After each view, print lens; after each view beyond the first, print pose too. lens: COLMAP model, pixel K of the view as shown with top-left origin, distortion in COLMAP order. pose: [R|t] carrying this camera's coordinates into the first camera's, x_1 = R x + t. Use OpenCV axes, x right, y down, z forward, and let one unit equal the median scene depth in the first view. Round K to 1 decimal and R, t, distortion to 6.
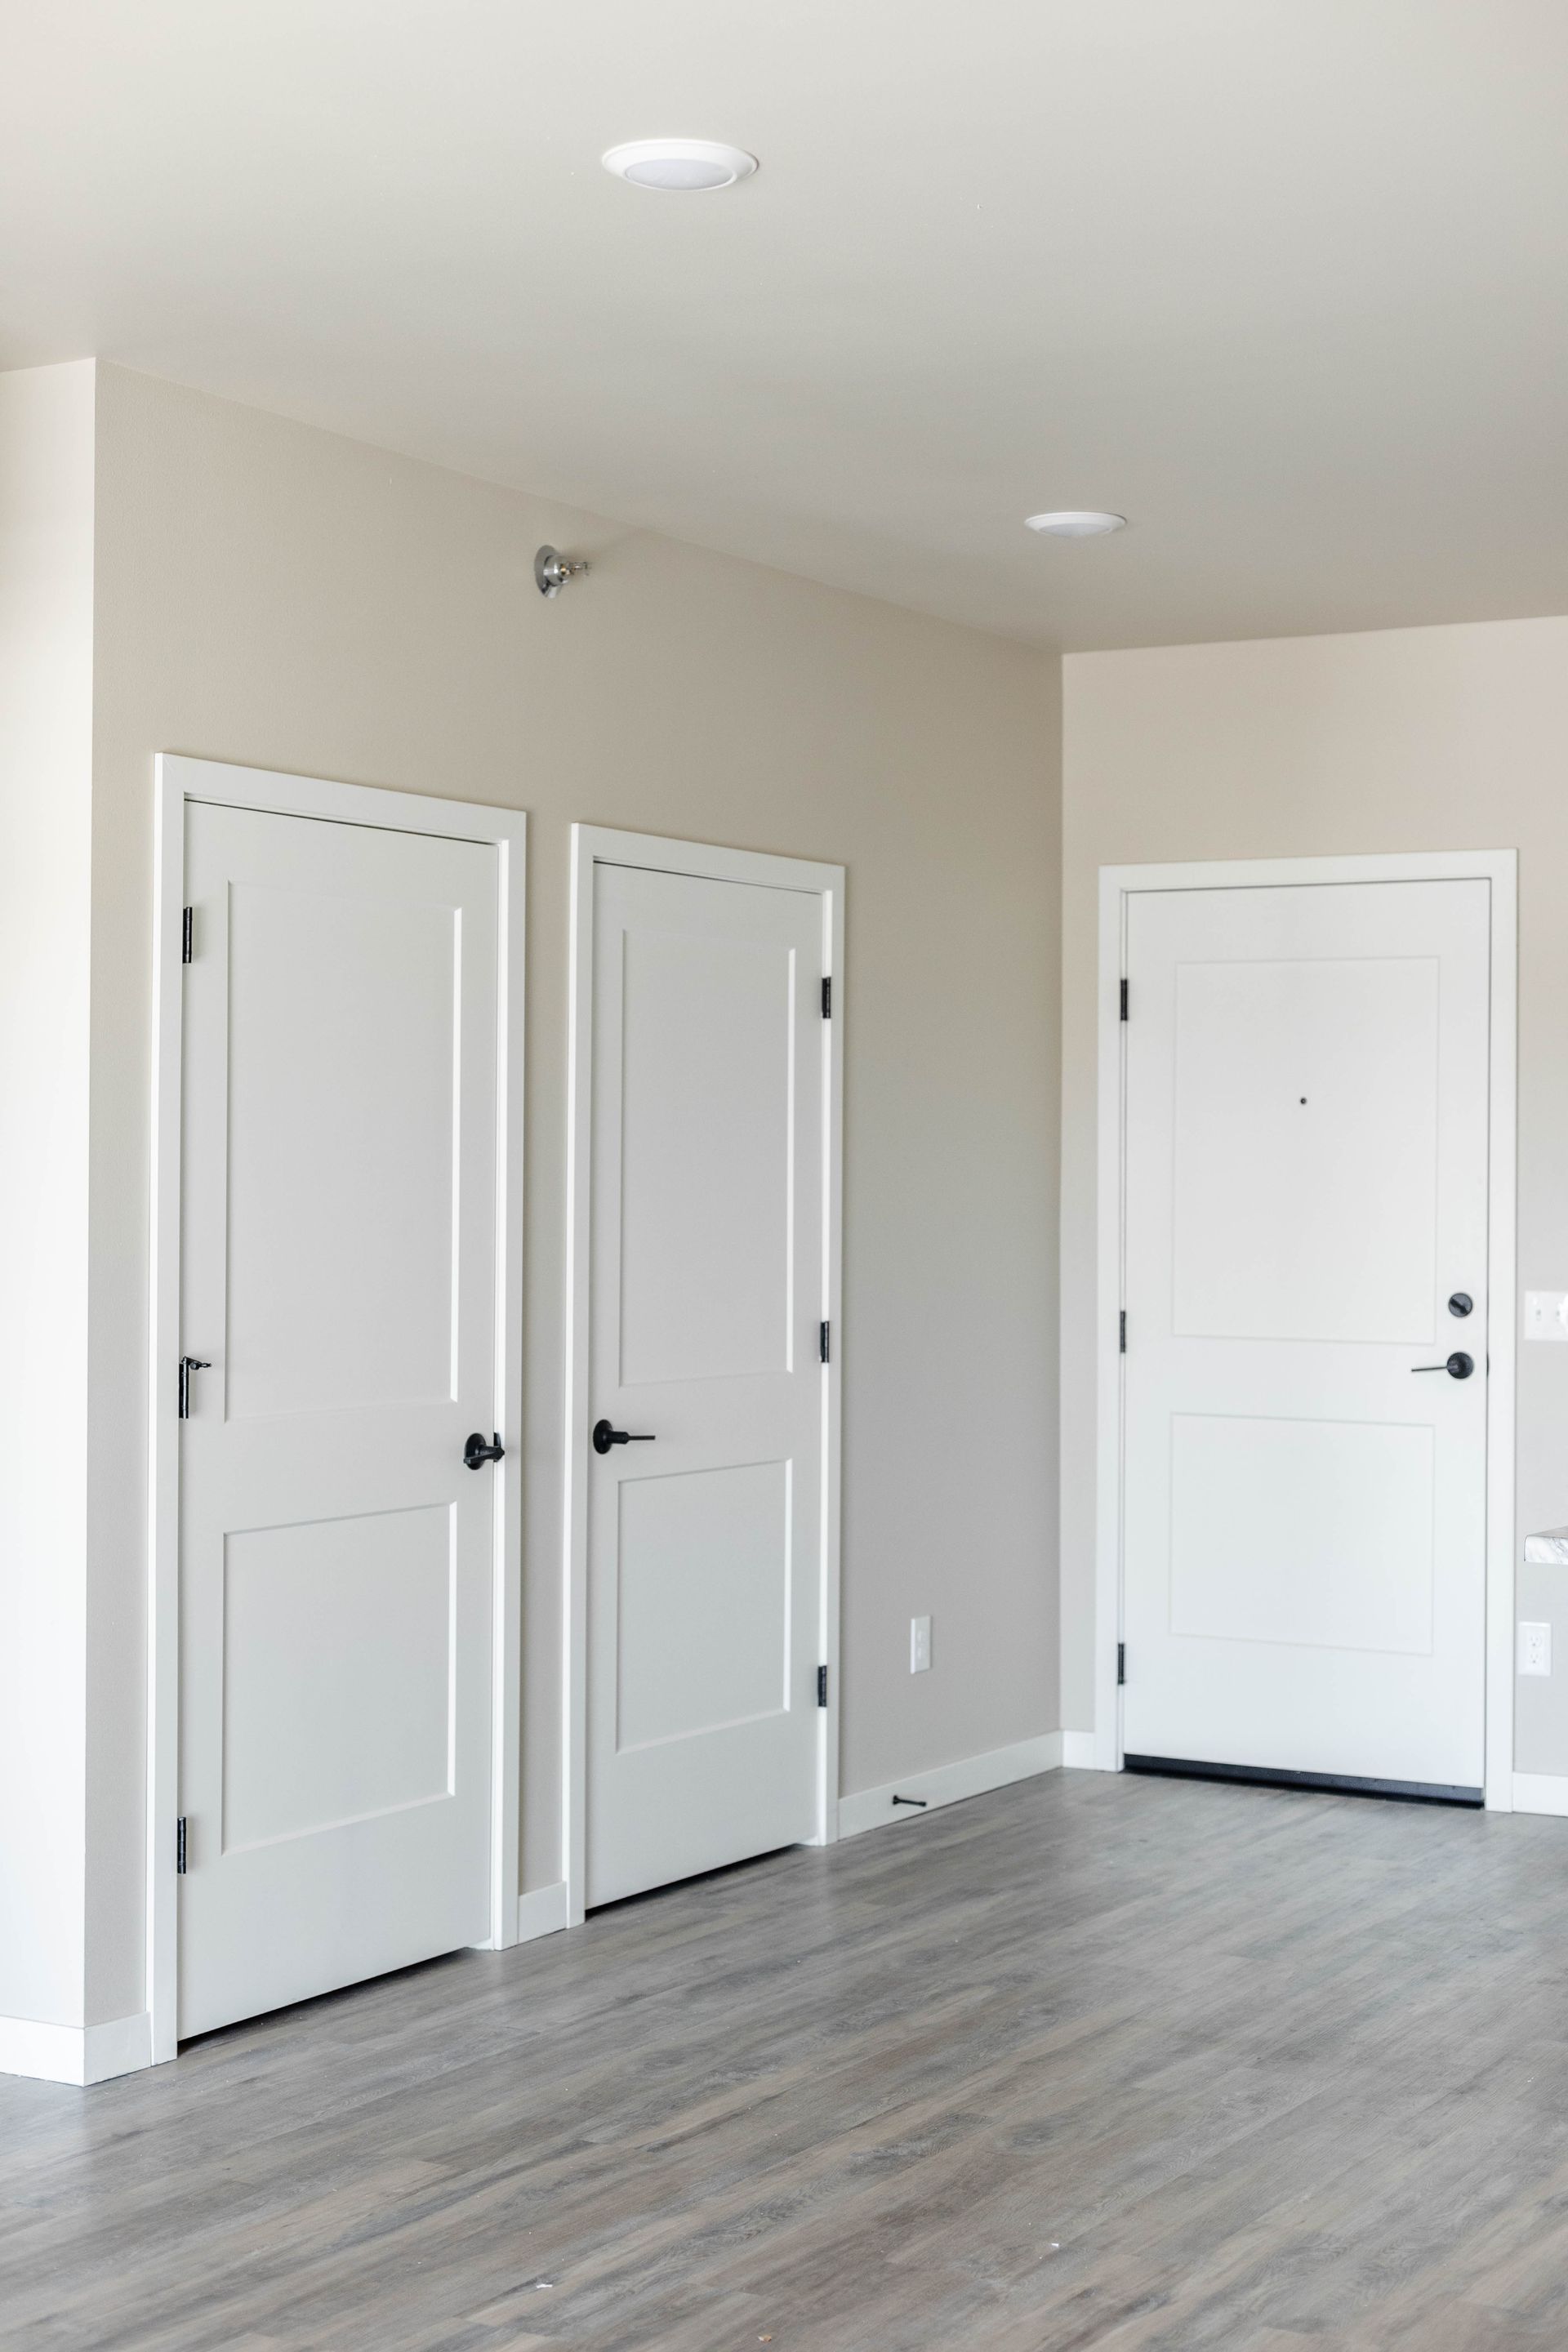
lens RADIAL K [[3520.3, 0, 708.0], [0, 3520.3, 1182.1], [0, 0, 1]] dist [-0.015882, -0.121658]
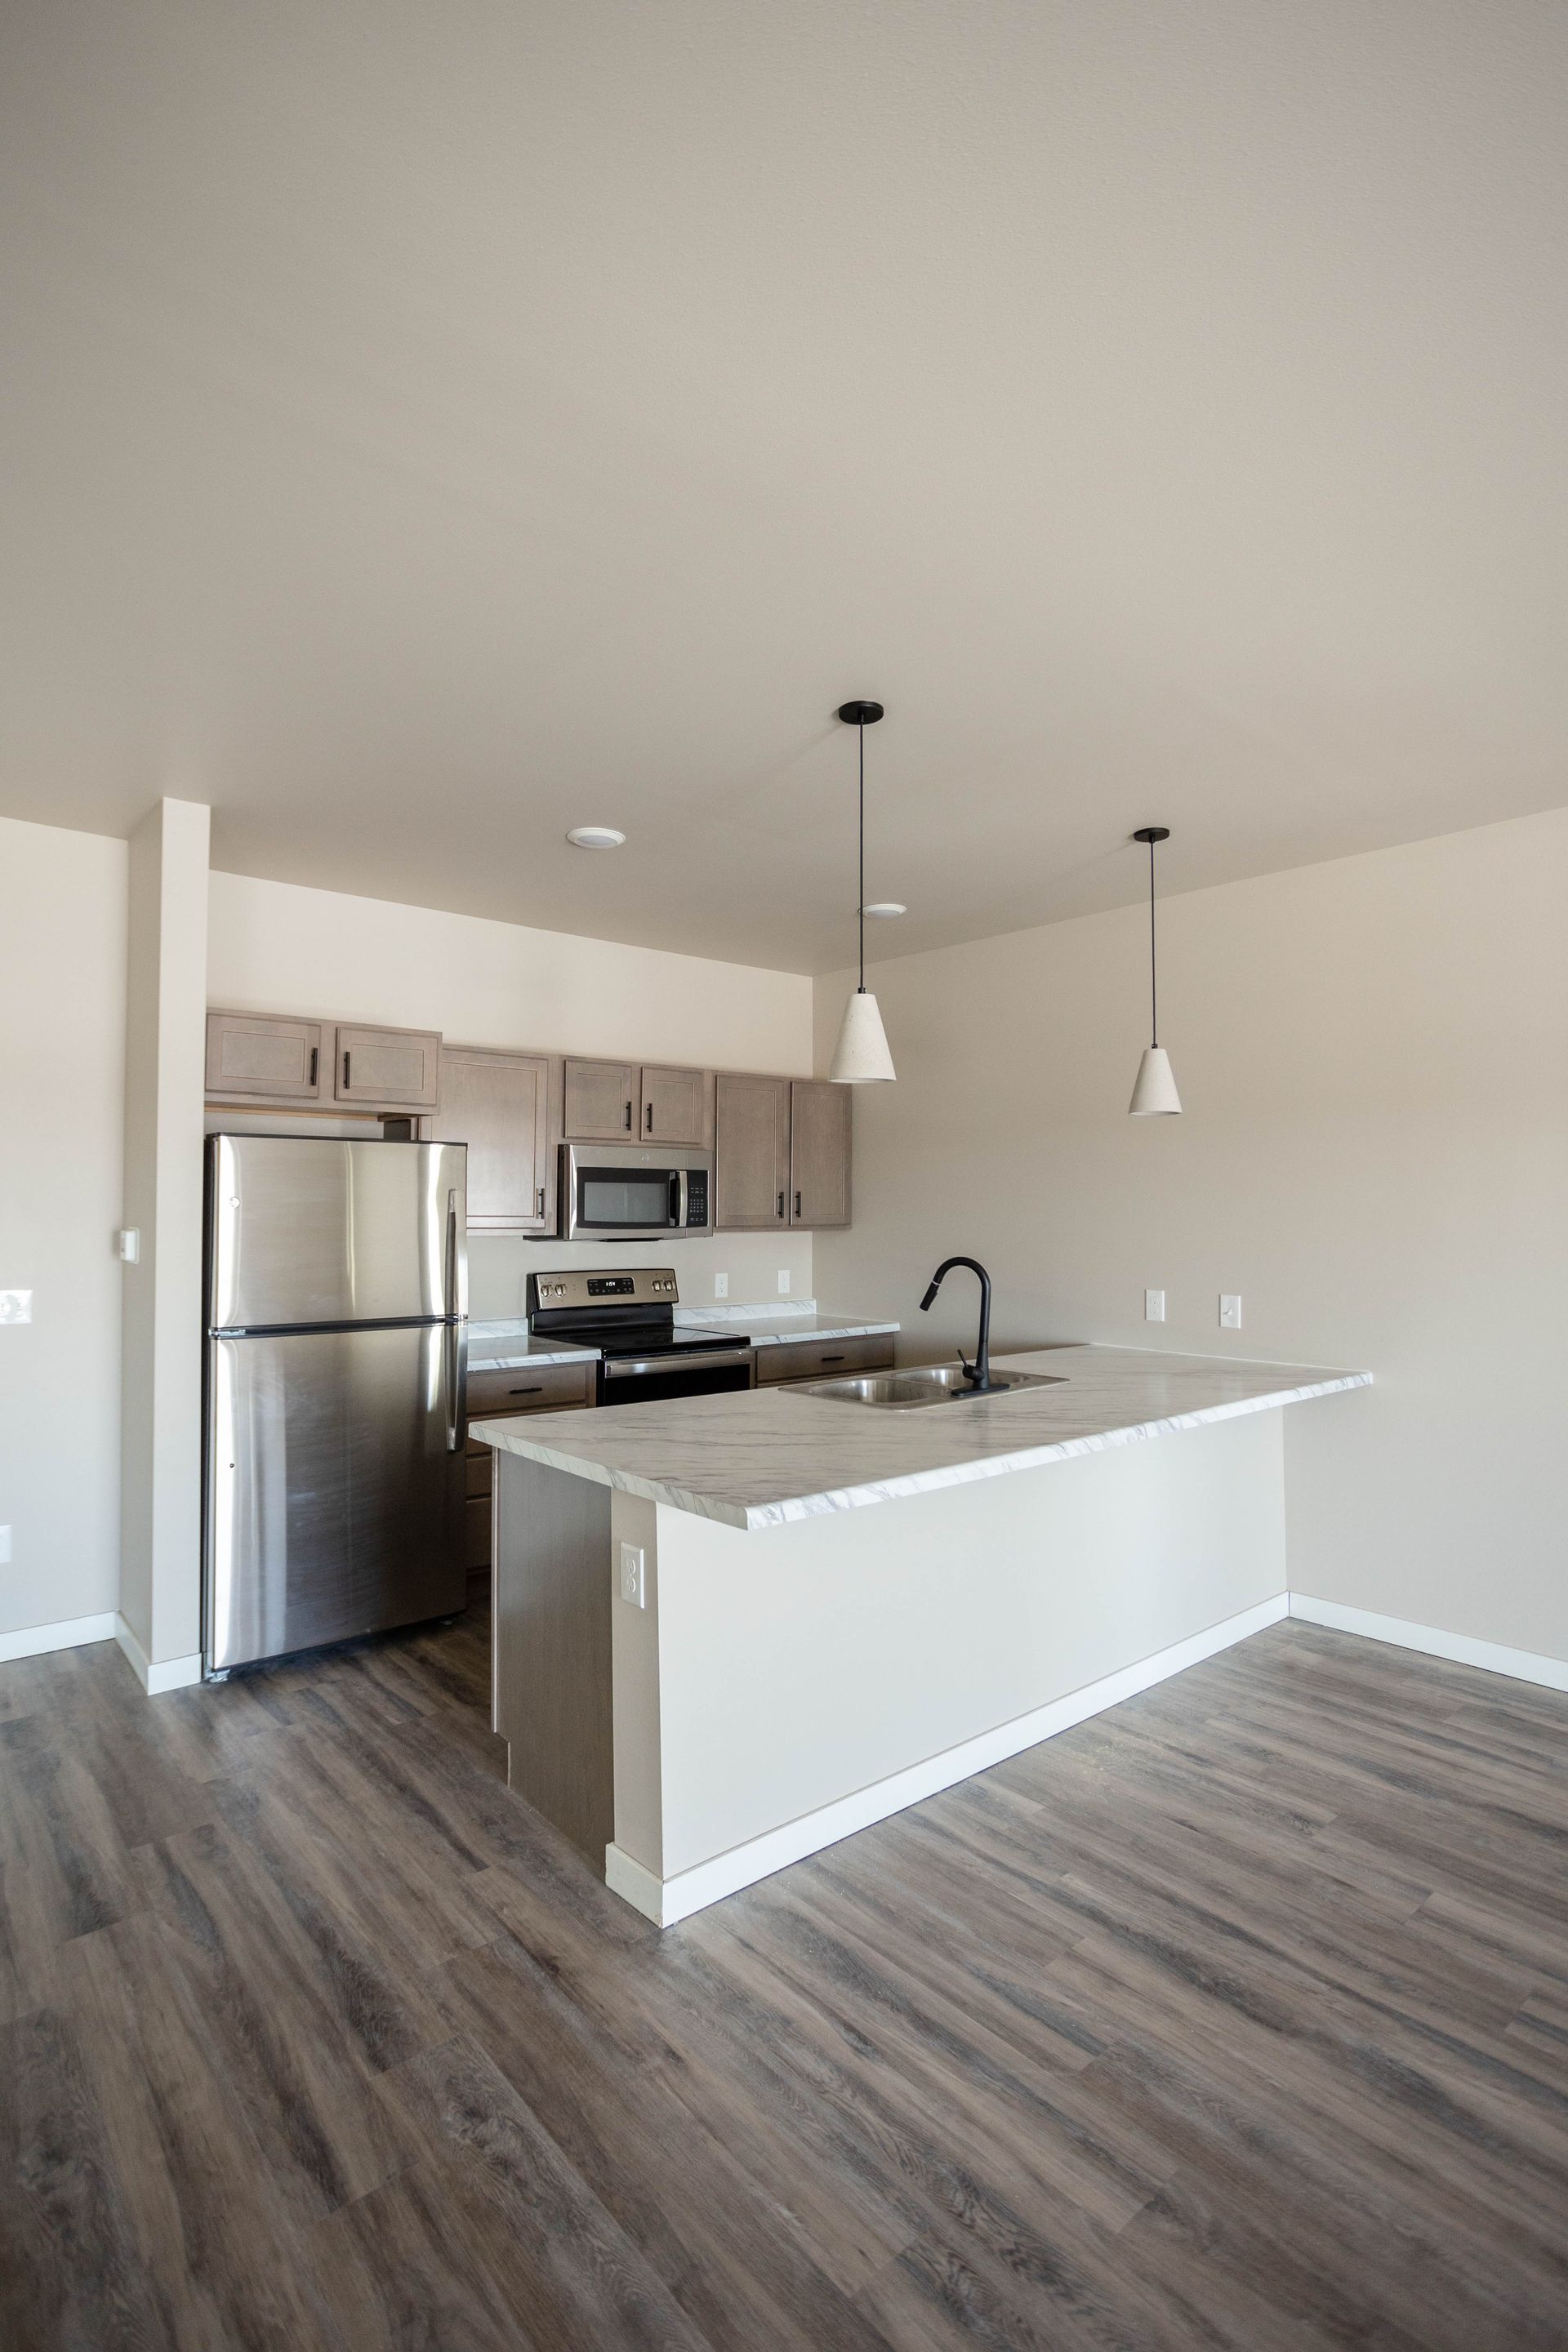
lens RADIAL K [[1132.2, 0, 777.4], [0, 1132.2, 1174.3], [0, 0, 1]] dist [-0.051031, 0.034180]
pose [[0.315738, 0.024455, 0.948531, -0.108816], [0.001045, 0.999658, -0.026121, -0.004701], [-0.948846, 0.009239, 0.315604, 0.666939]]
